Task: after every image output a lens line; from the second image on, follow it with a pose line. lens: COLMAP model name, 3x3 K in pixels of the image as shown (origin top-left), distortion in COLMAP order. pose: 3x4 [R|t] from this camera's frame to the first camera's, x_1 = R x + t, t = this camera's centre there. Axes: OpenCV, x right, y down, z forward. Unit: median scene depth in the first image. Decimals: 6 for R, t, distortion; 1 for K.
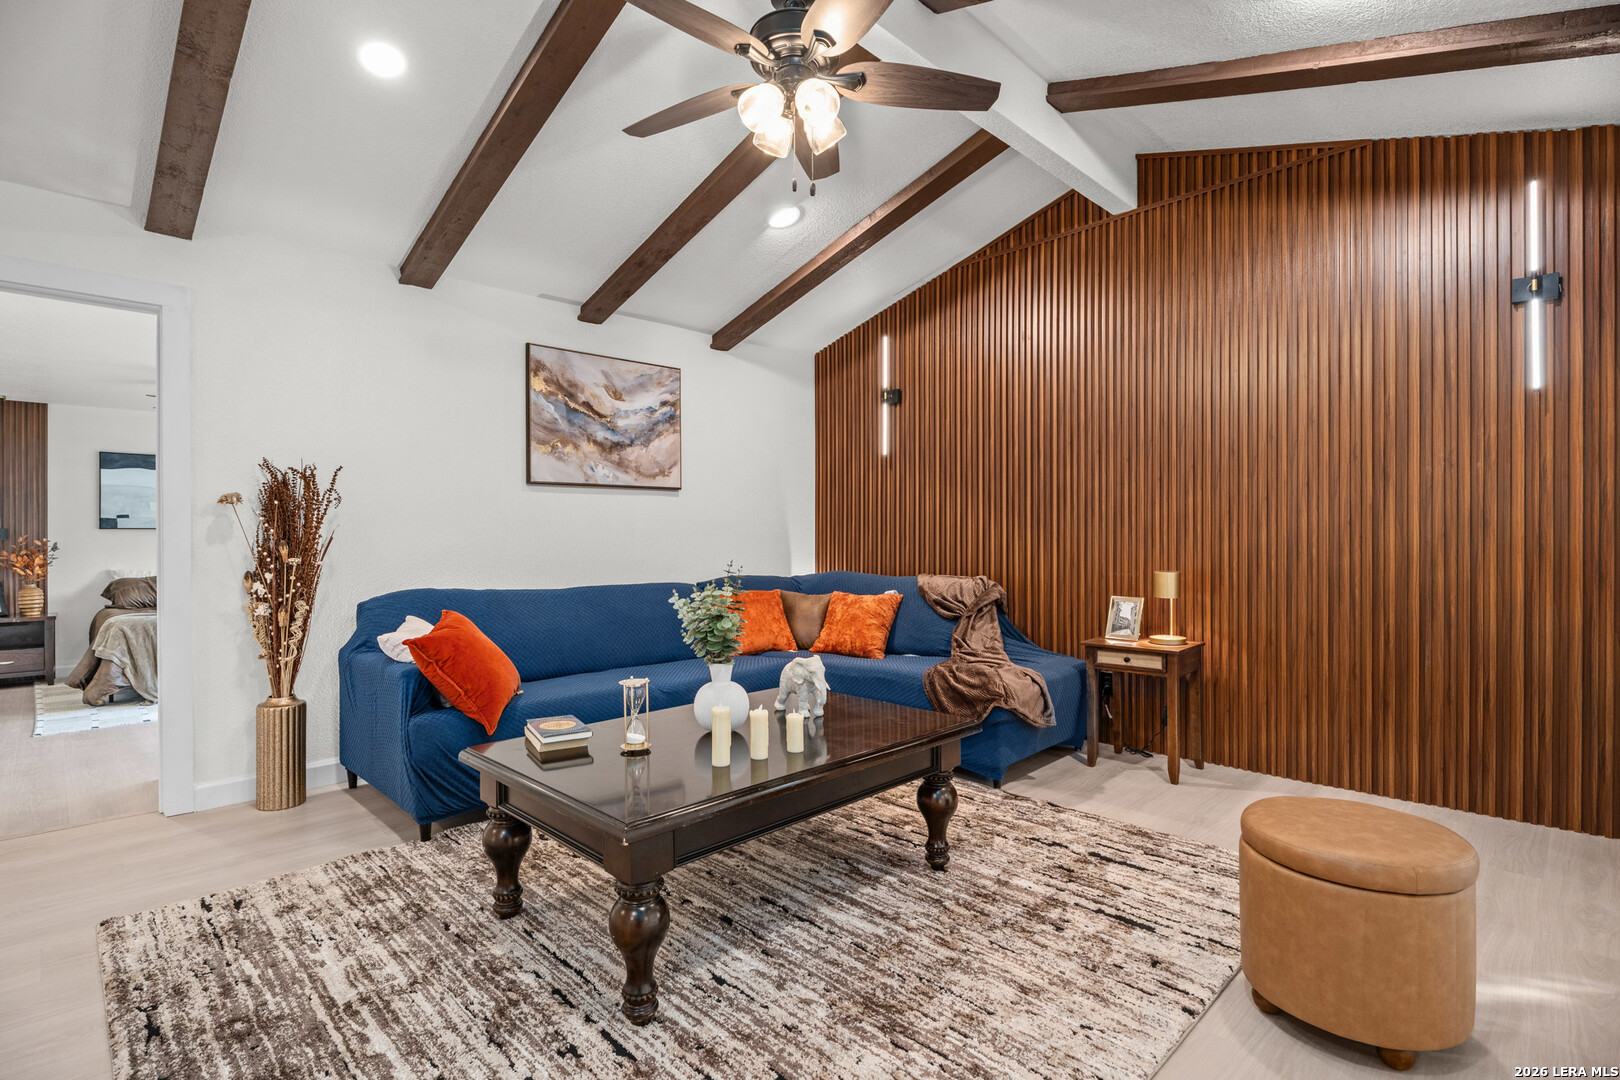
lens RADIAL K [[779.6, 0, 803.9], [0, 779.6, 532.8], [0, 0, 1]] dist [-0.004604, 0.000303]
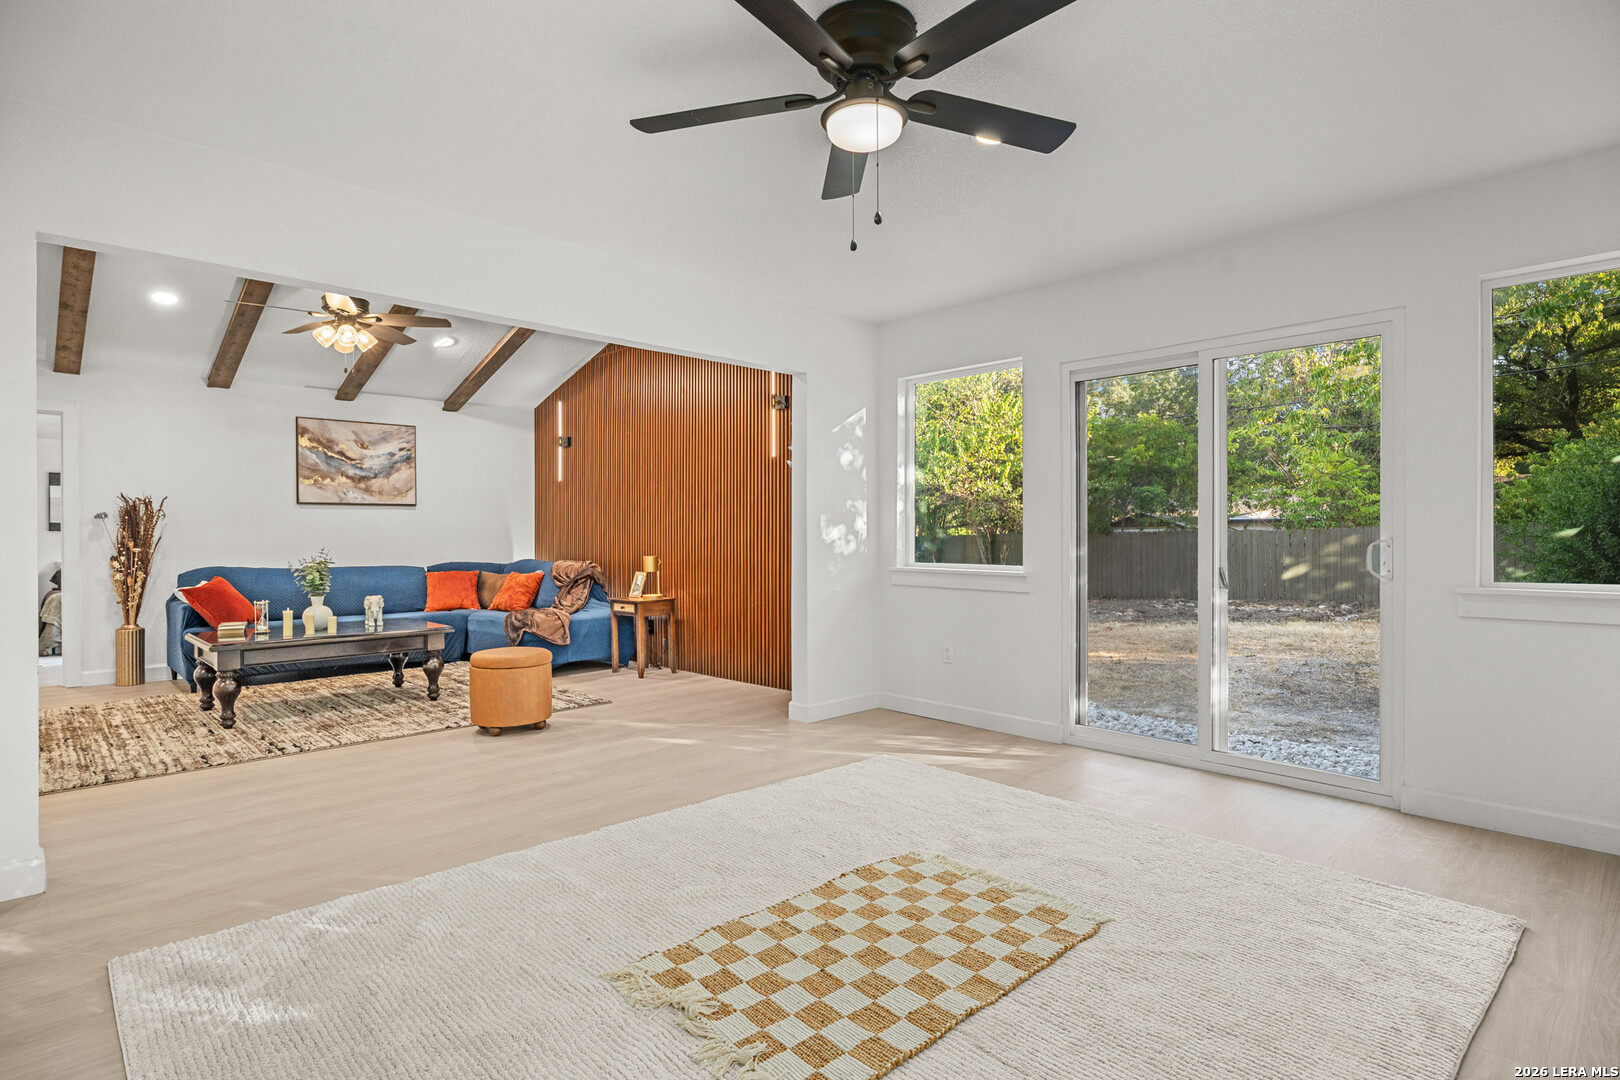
lens RADIAL K [[833.5, 0, 799.5], [0, 833.5, 532.9], [0, 0, 1]] dist [0.000376, -0.000121]
pose [[0.999782, -0.002415, -0.020743, 0.690489], [0.002404, 0.999997, -0.000541, 0.001071], [0.020745, 0.000491, 0.999785, -0.676520]]
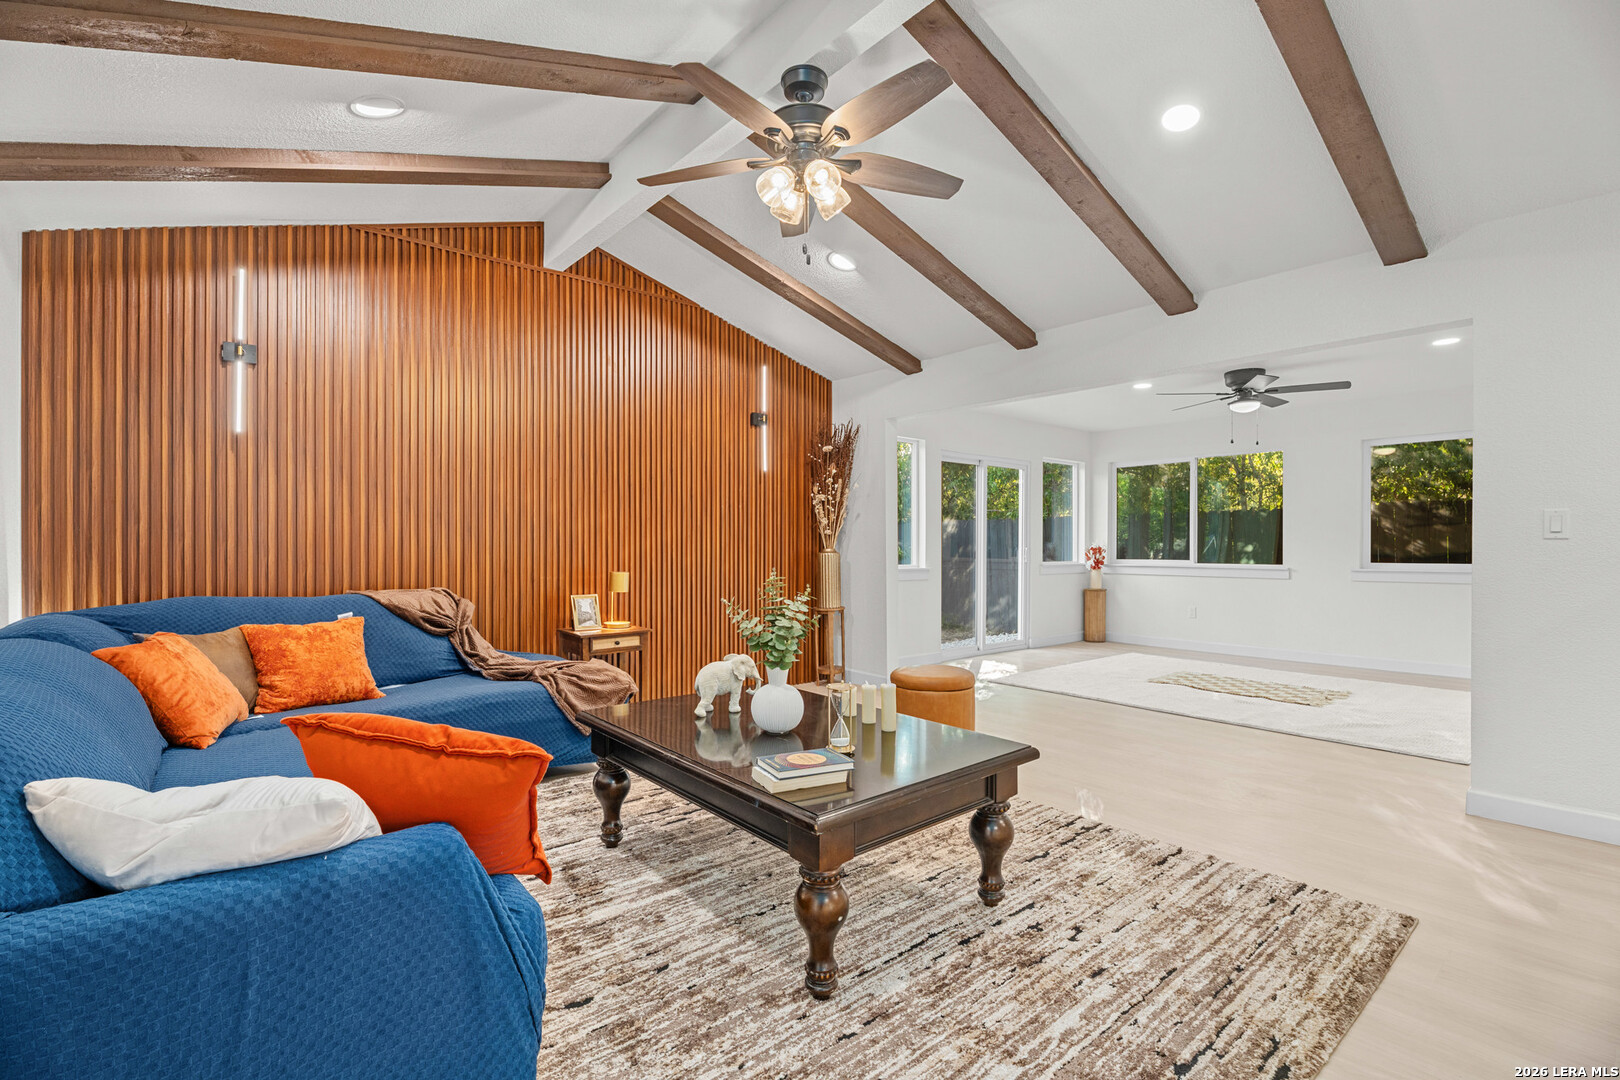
lens RADIAL K [[732.2, 0, 802.2], [0, 732.2, 542.5], [0, 0, 1]] dist [-0.009760, -0.000032]
pose [[0.075190, 0.003257, 0.997164, -0.611053], [-0.006624, 0.999974, -0.002766, 0.001441], [-0.997147, -0.006397, 0.075210, 0.502257]]
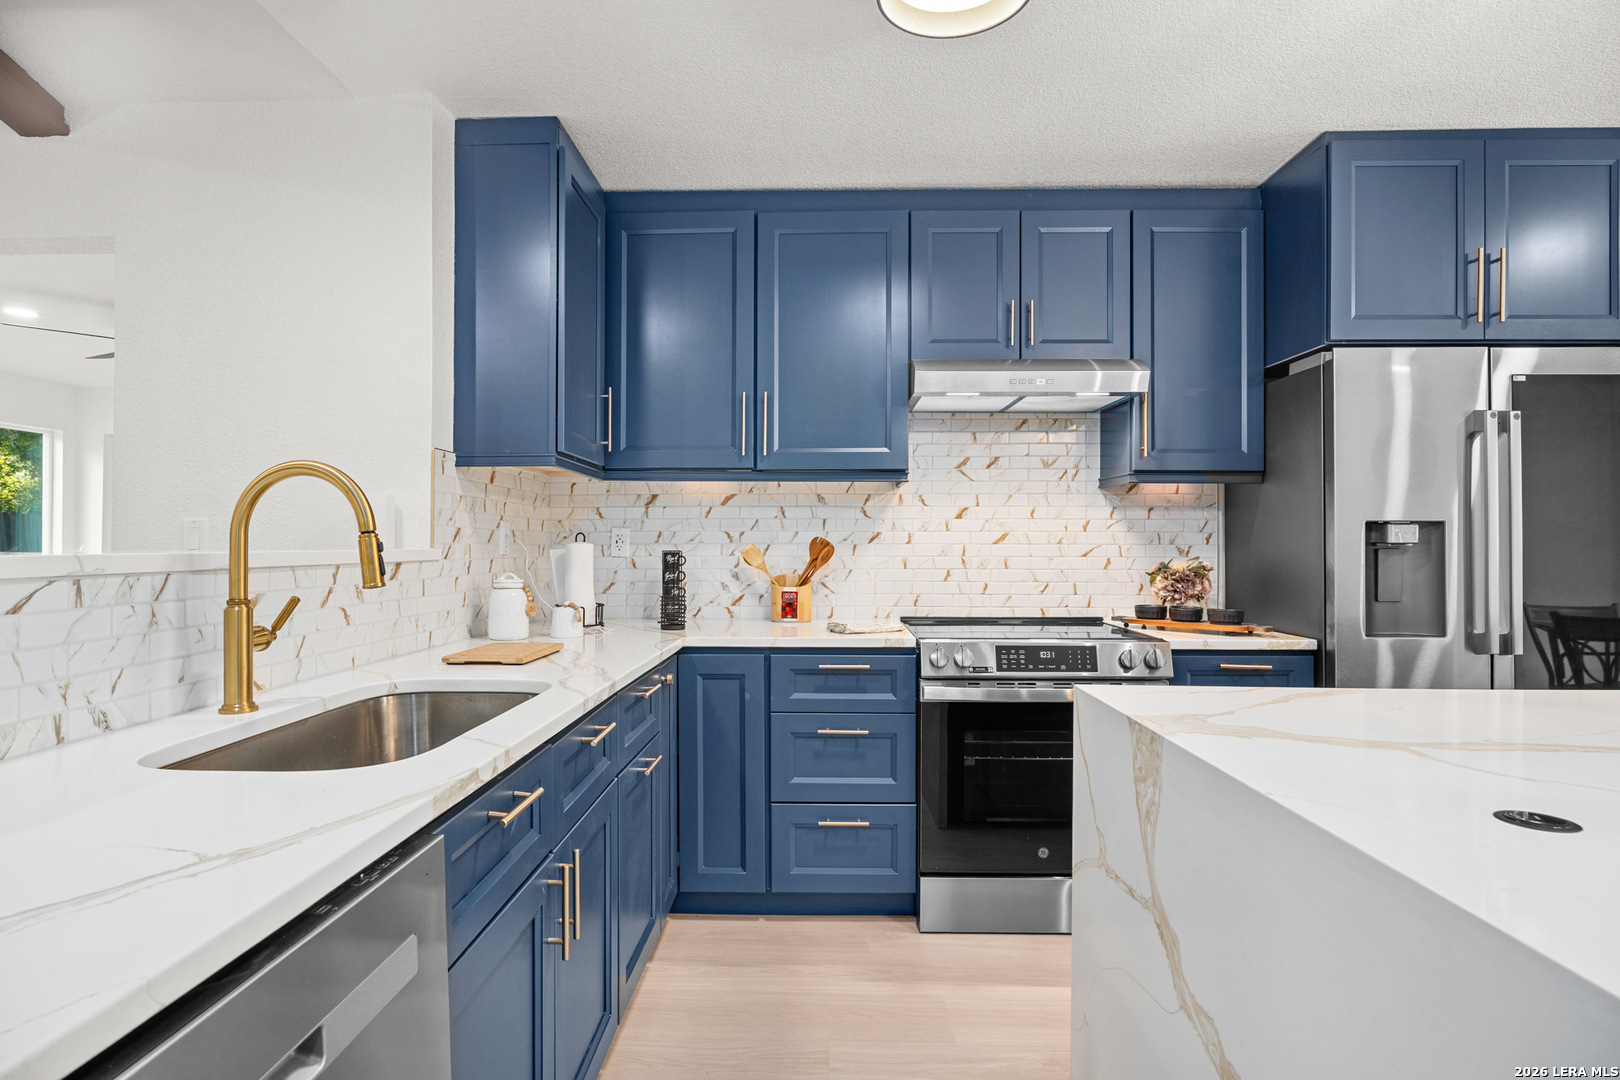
lens RADIAL K [[836.9, 0, 801.6], [0, 836.9, 538.4], [0, 0, 1]] dist [-0.012200, 0.001327]
pose [[-0.694675, 0.007474, 0.719285, -0.572171], [-0.002605, 0.999913, -0.012905, -0.014638], [-0.719319, -0.010838, -0.694595, -0.022795]]
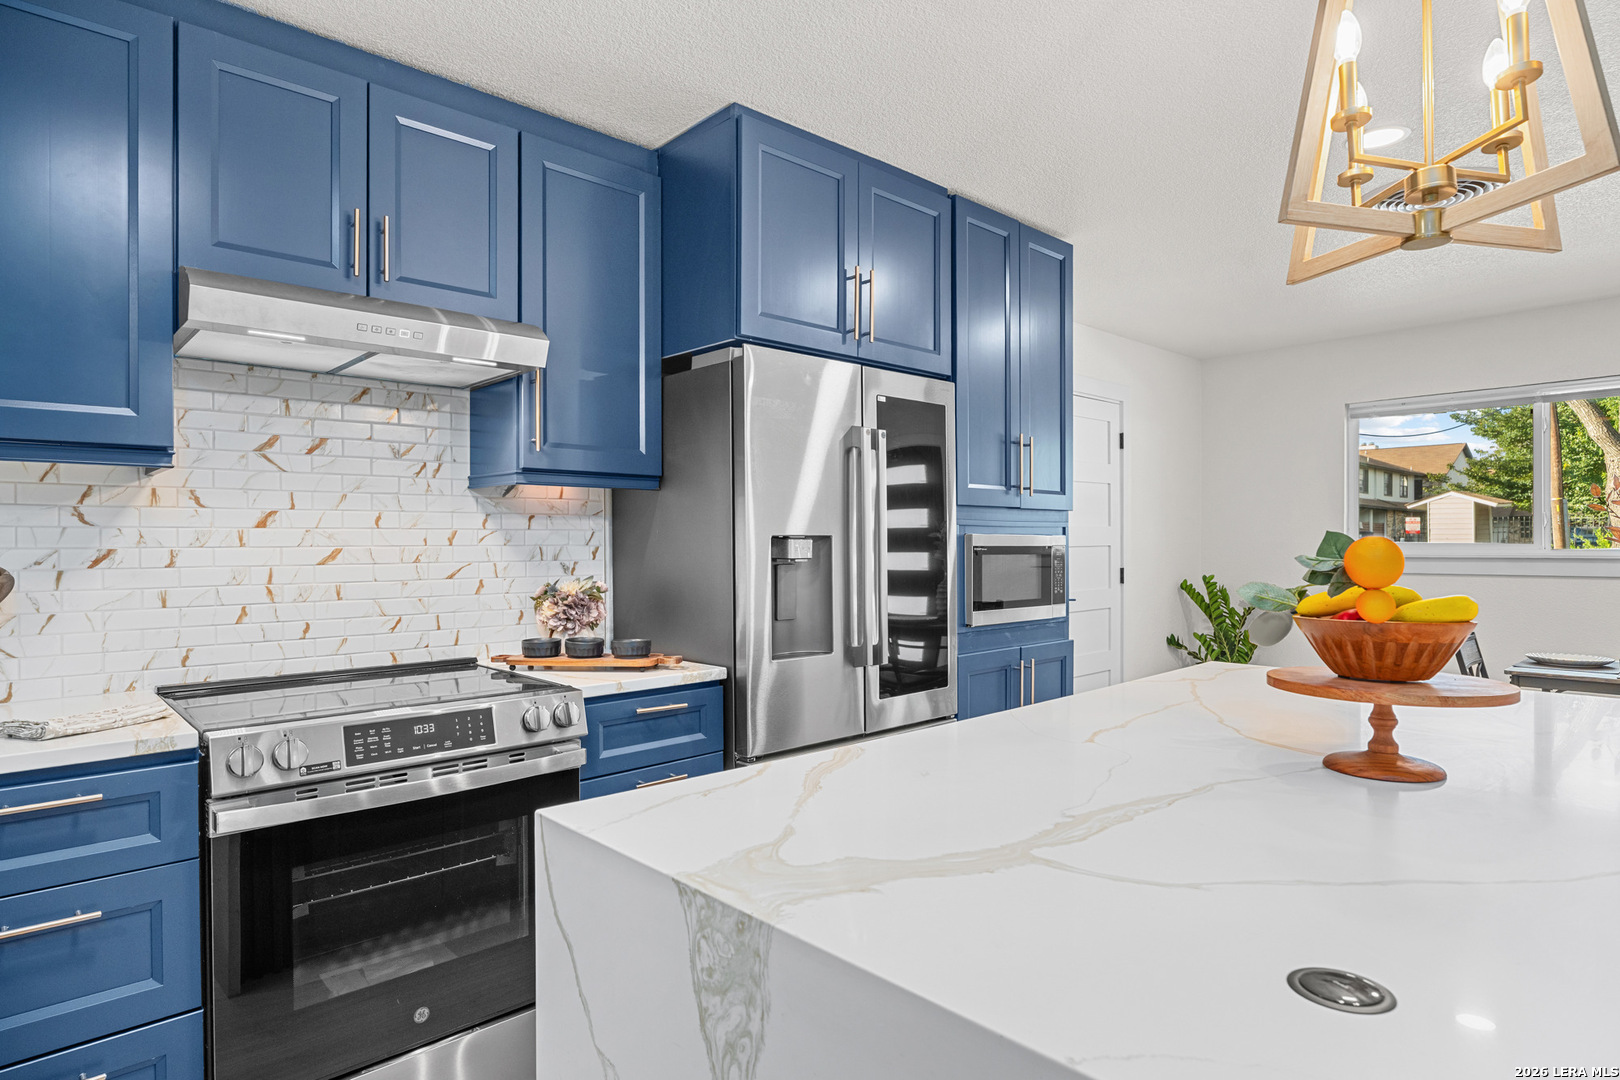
lens RADIAL K [[893.7, 0, 798.9], [0, 893.7, 545.7], [0, 0, 1]] dist [-0.014752, 0.001496]
pose [[-0.999402, 0.010681, 0.032901, -0.467258], [0.010580, 0.999939, -0.003230, -0.026422], [-0.032934, -0.002880, -0.999453, -0.128305]]
